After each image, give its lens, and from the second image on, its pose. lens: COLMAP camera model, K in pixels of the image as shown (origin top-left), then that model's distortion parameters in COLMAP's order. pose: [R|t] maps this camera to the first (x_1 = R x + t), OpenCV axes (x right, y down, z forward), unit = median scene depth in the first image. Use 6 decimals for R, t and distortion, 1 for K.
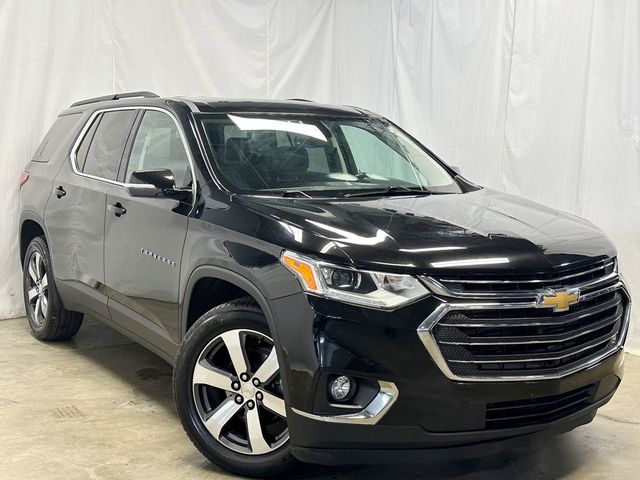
lens RADIAL K [[829.5, 0, 320.0], [0, 829.5, 240.0], [0, 0, 1]] dist [0.121225, -0.015437]
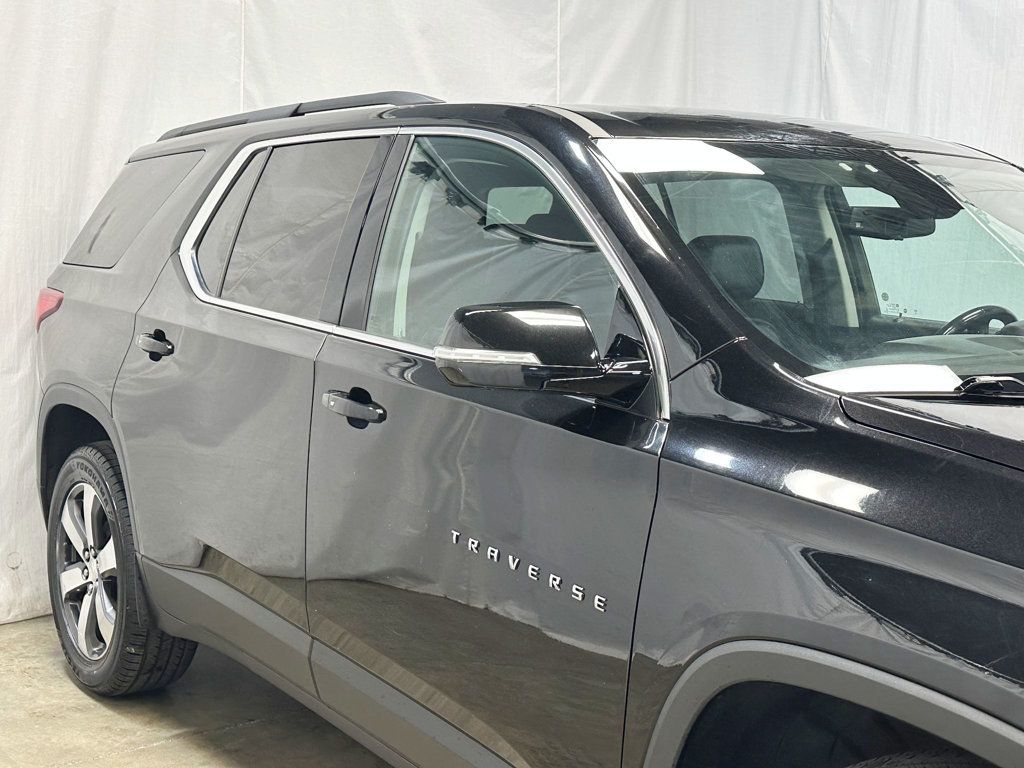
lens RADIAL K [[1327.2, 0, 512.0], [0, 1327.2, 384.0], [0, 0, 1]] dist [0.121225, -0.015437]
pose [[0.999198, 0.005122, 0.039708, -0.160715], [-0.005138, 0.999987, 0.000302, -0.038323], [-0.039706, -0.000506, 0.999211, 0.342482]]
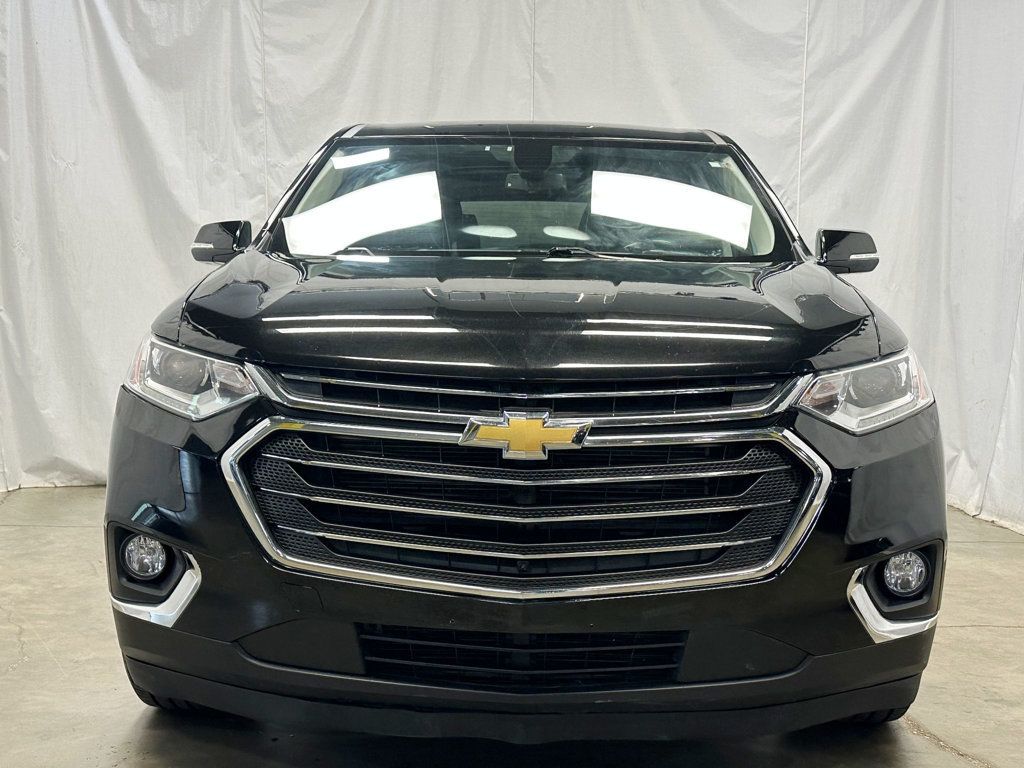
lens RADIAL K [[1327.1, 0, 512.0], [0, 1327.1, 384.0], [0, 0, 1]] dist [0.233794, -0.625858]
pose [[0.825870, 0.049344, -0.561697, 0.407035], [-0.078530, 0.996521, -0.027922, 0.036506], [0.558365, 0.067170, 0.826872, 0.204434]]
